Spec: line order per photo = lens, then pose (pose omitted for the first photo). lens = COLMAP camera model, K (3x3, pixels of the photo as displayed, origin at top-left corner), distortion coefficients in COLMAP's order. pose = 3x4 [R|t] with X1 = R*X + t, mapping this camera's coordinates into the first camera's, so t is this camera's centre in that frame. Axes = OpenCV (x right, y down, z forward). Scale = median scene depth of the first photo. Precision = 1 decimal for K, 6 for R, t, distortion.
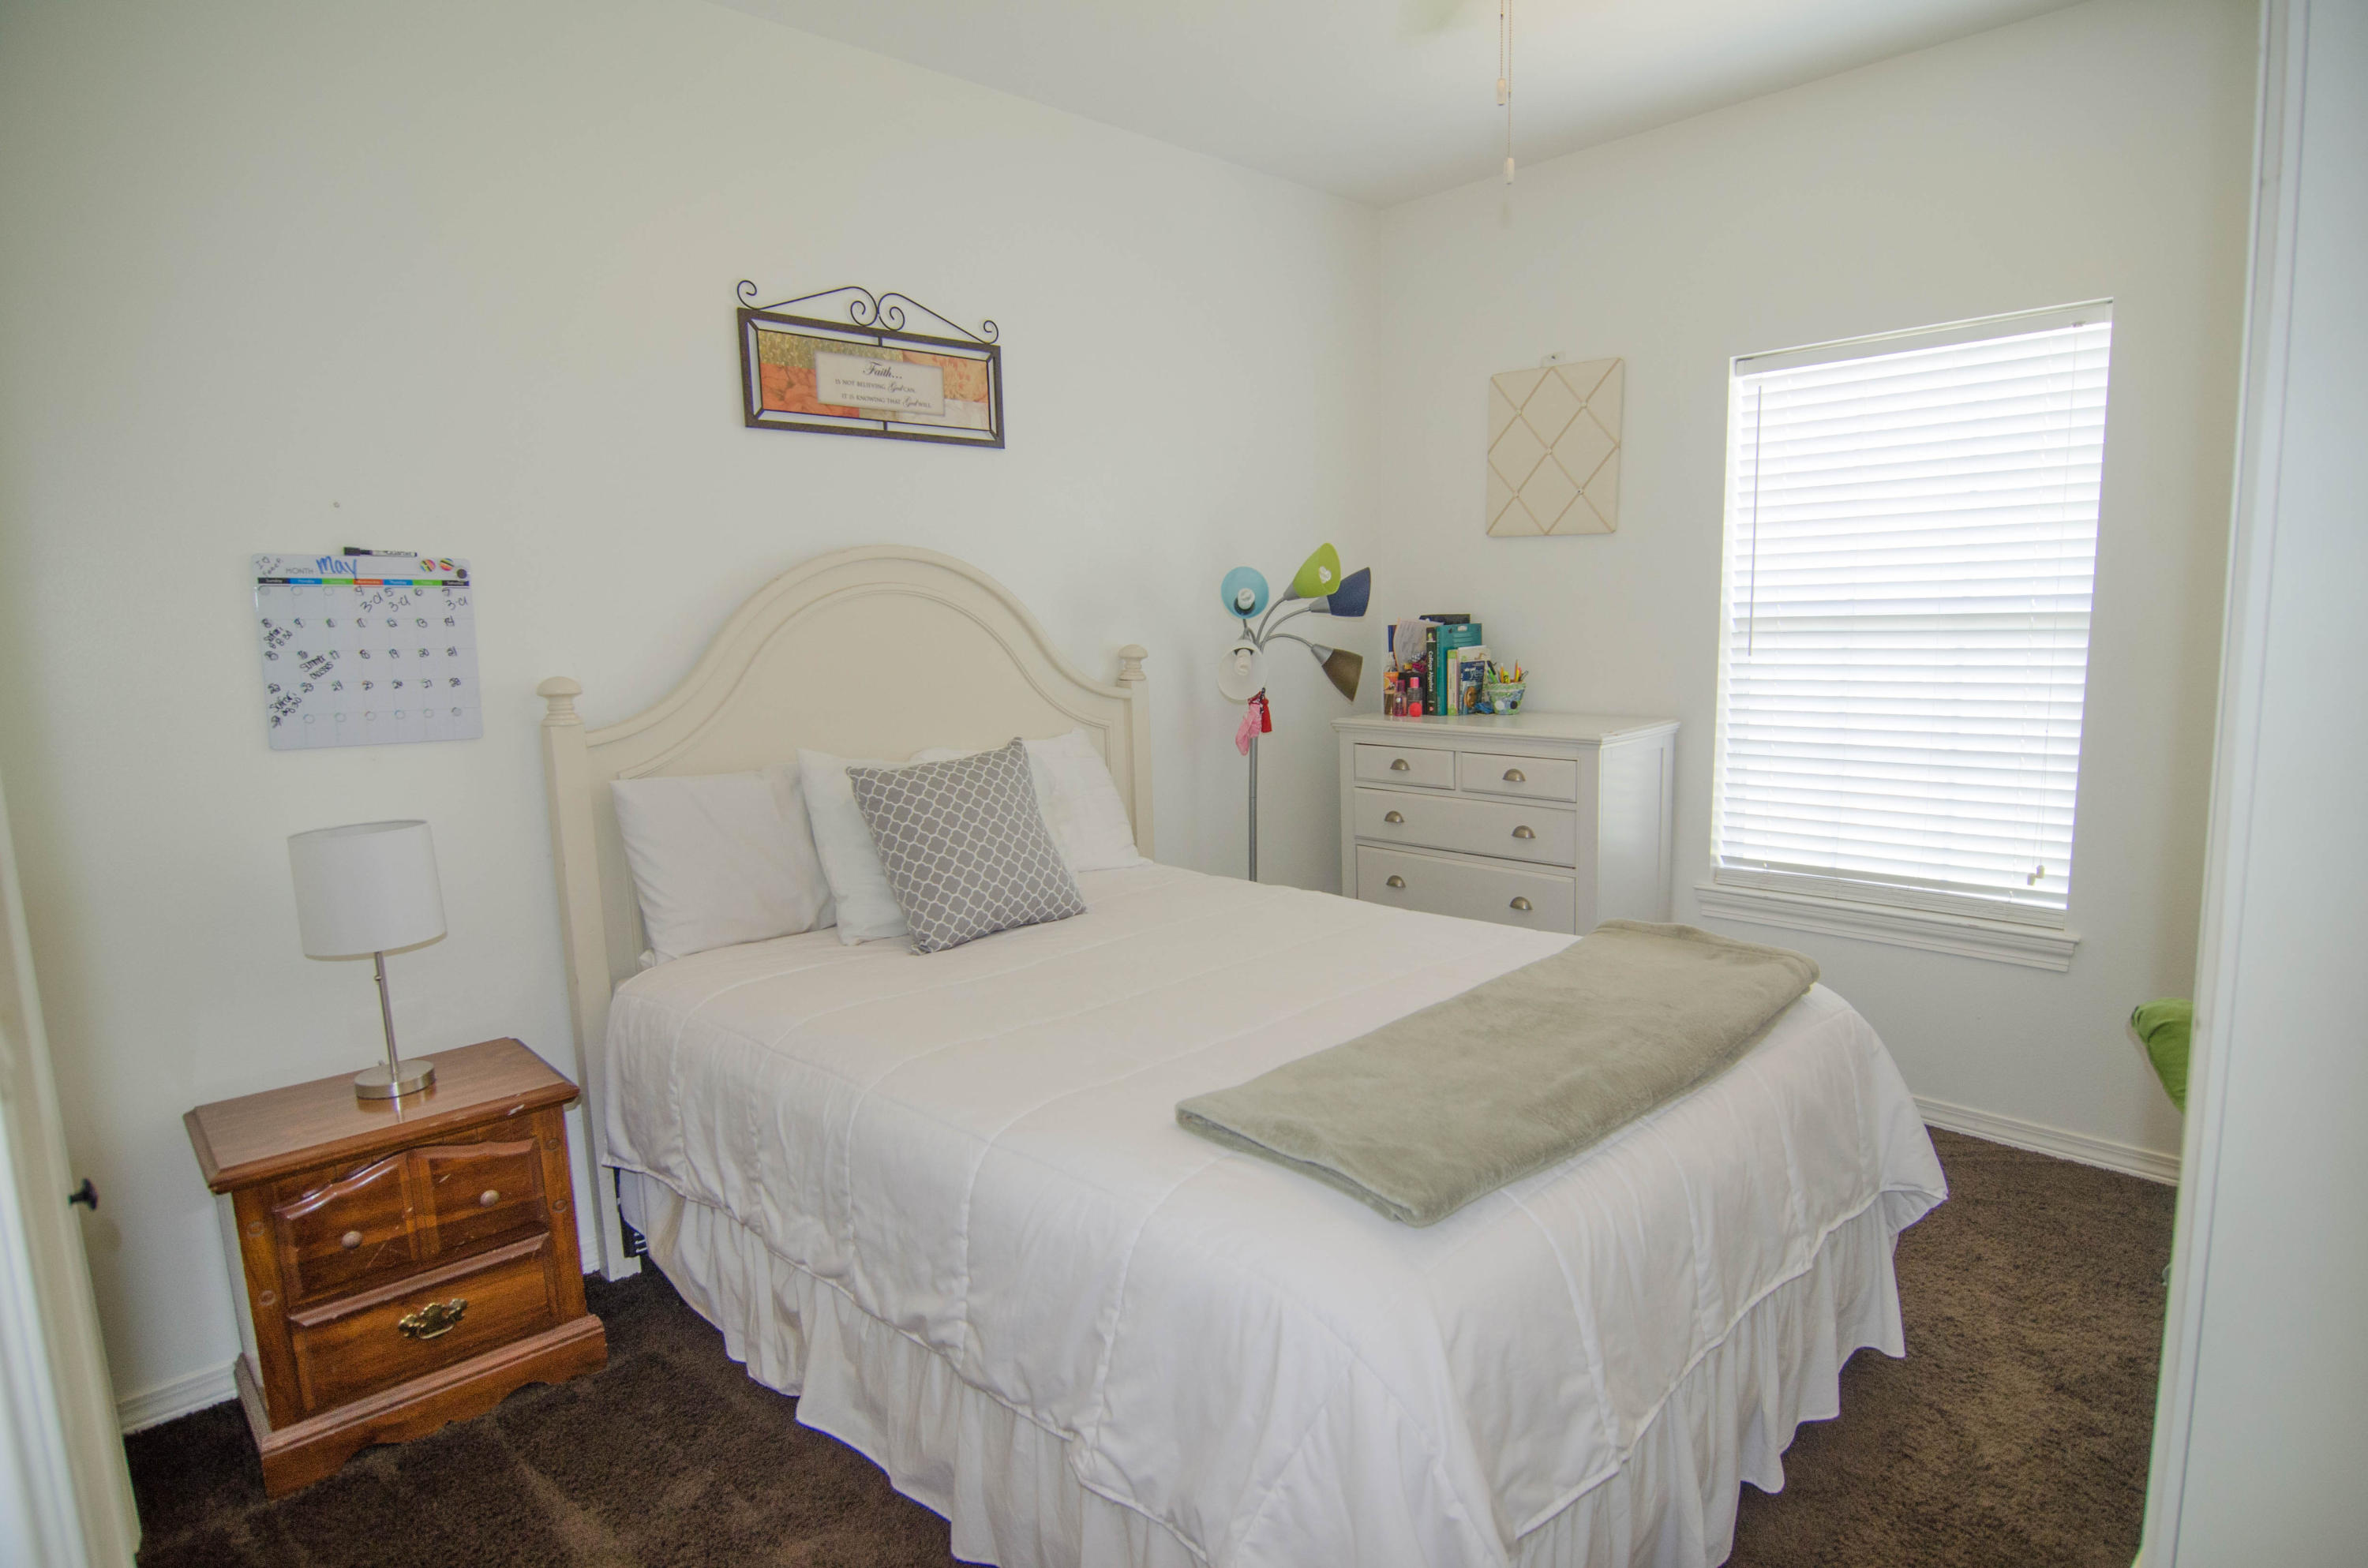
lens RADIAL K [[1267.9, 0, 1182.1], [0, 1267.9, 791.4], [0, 0, 1]] dist [-0.012259, -0.007186]
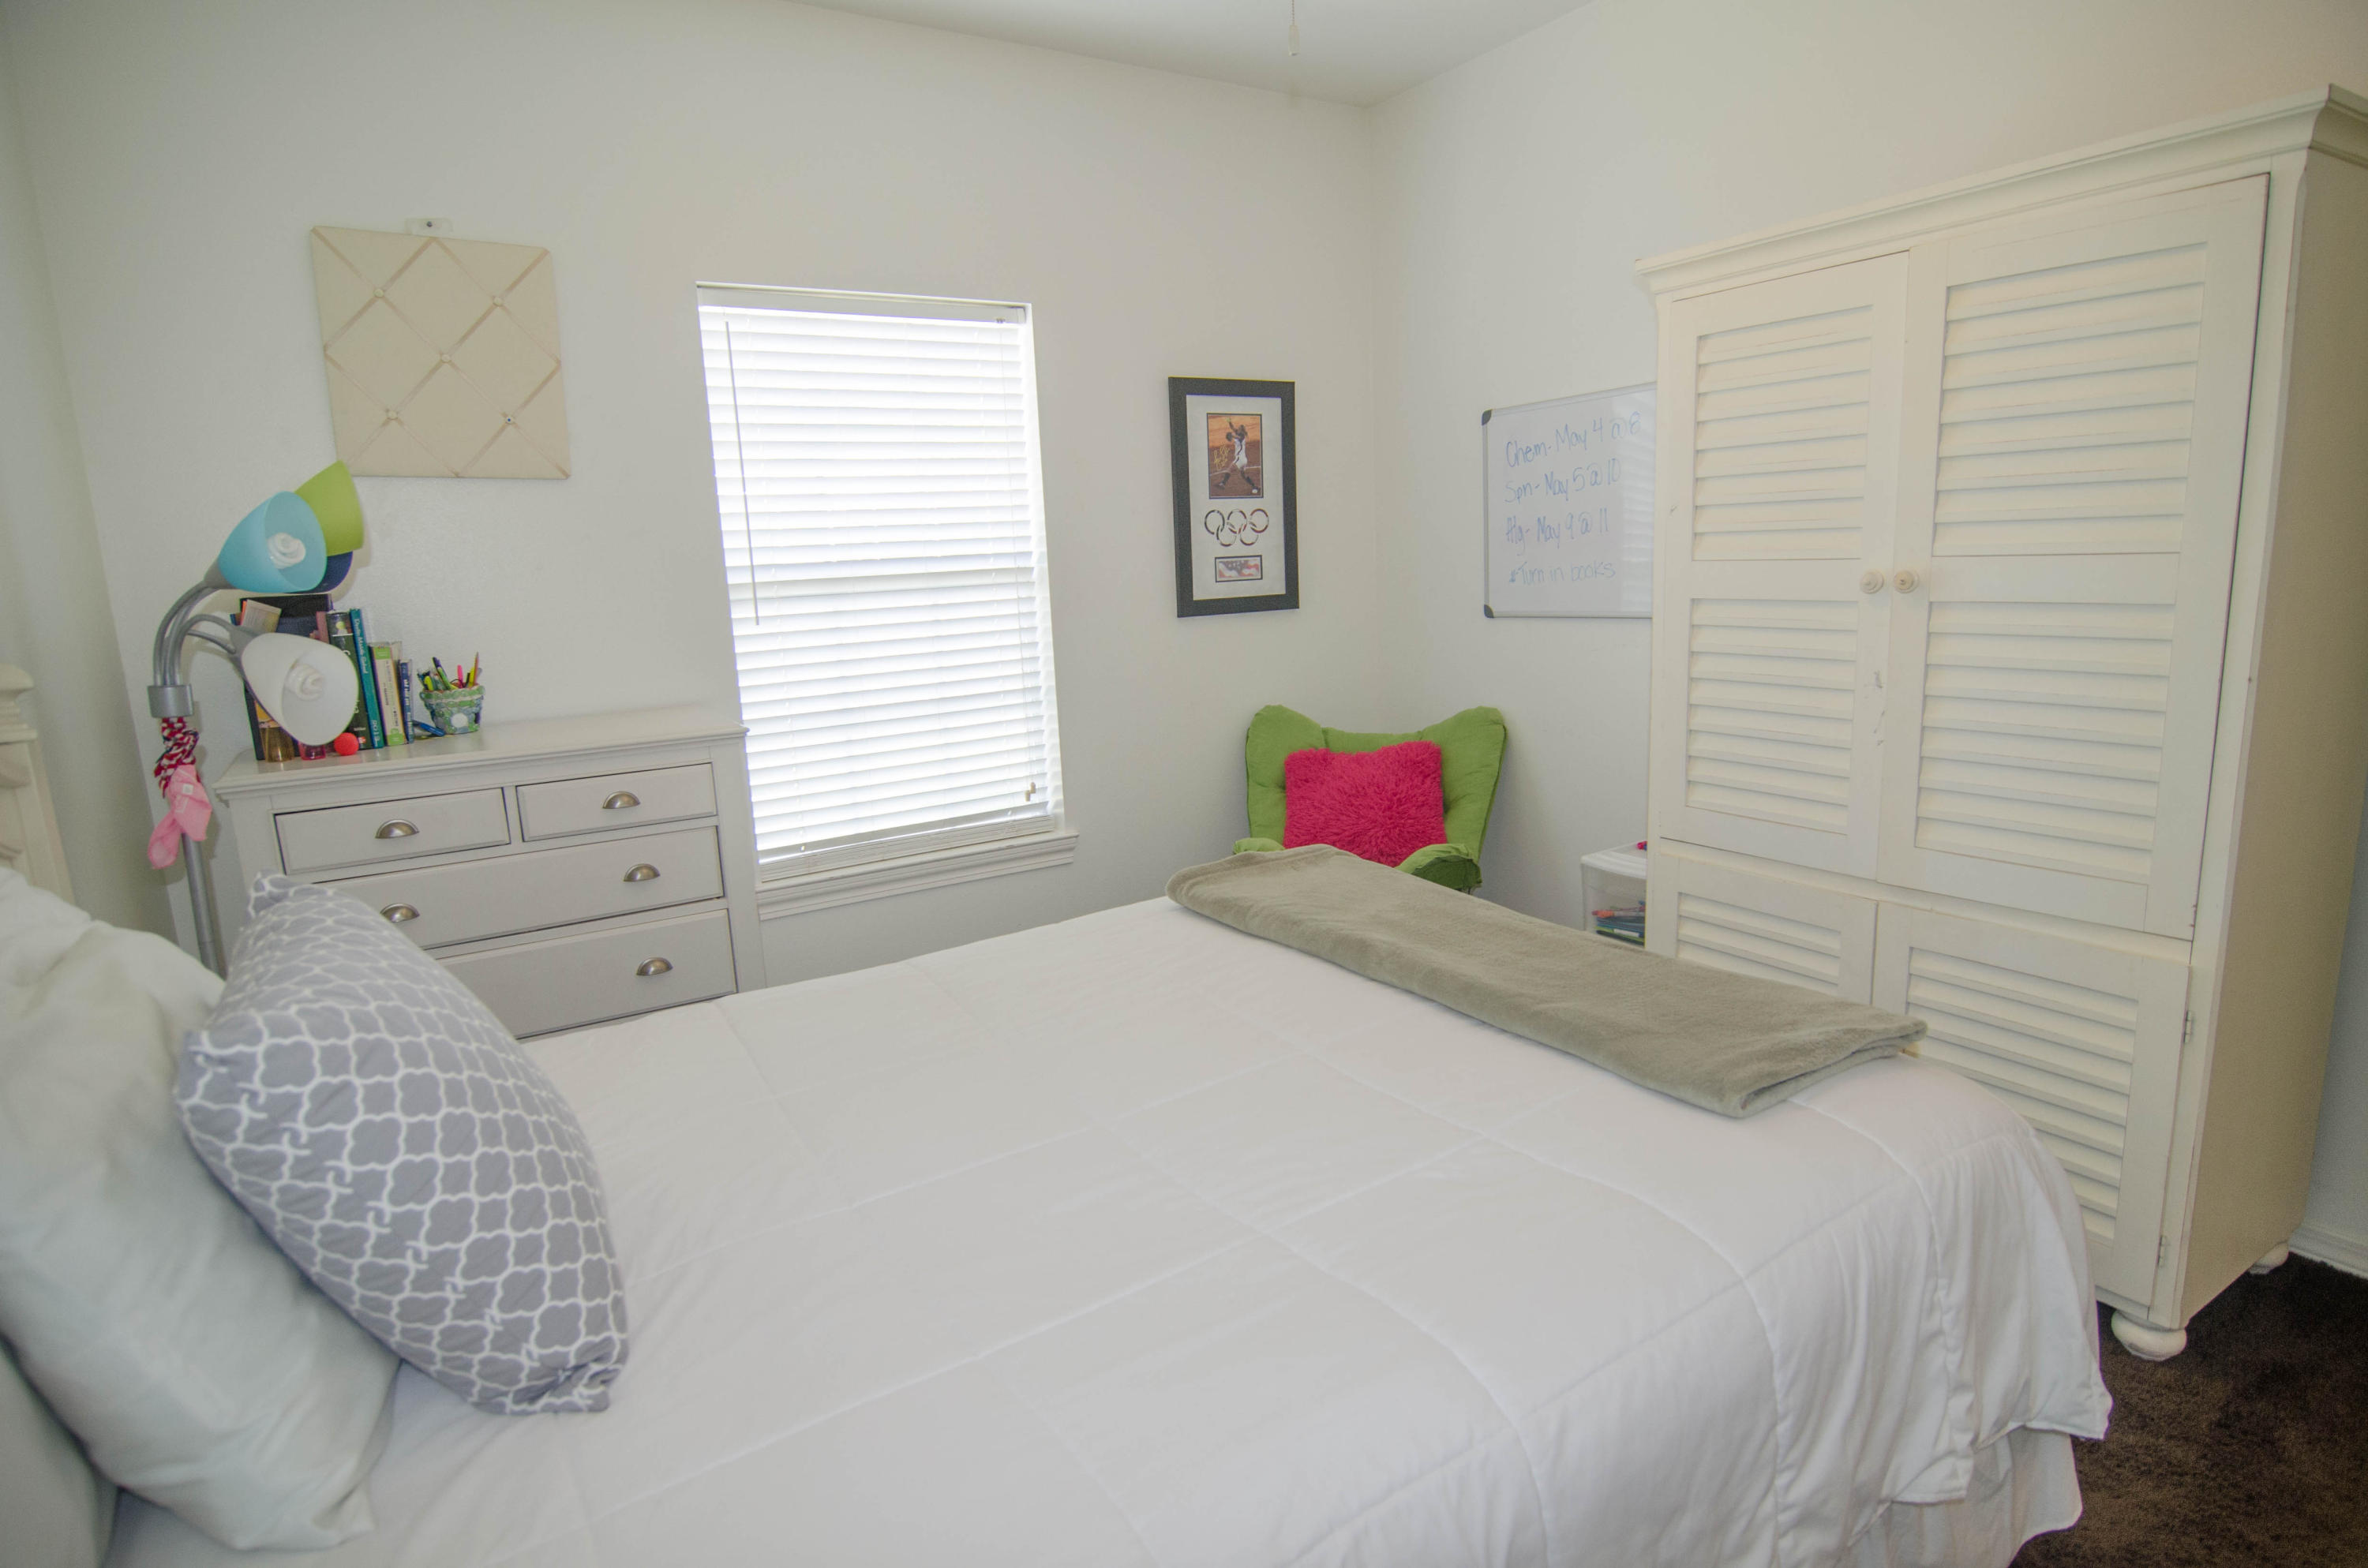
lens RADIAL K [[1267.9, 0, 1181.1], [0, 1267.9, 784.9], [0, 0, 1]] dist [-0.012259, -0.007186]
pose [[0.192997, -0.170679, 0.966241, -0.387399], [0.168232, 0.975928, 0.138787, -0.070534], [-0.966670, 0.135767, 0.217065, 0.529111]]
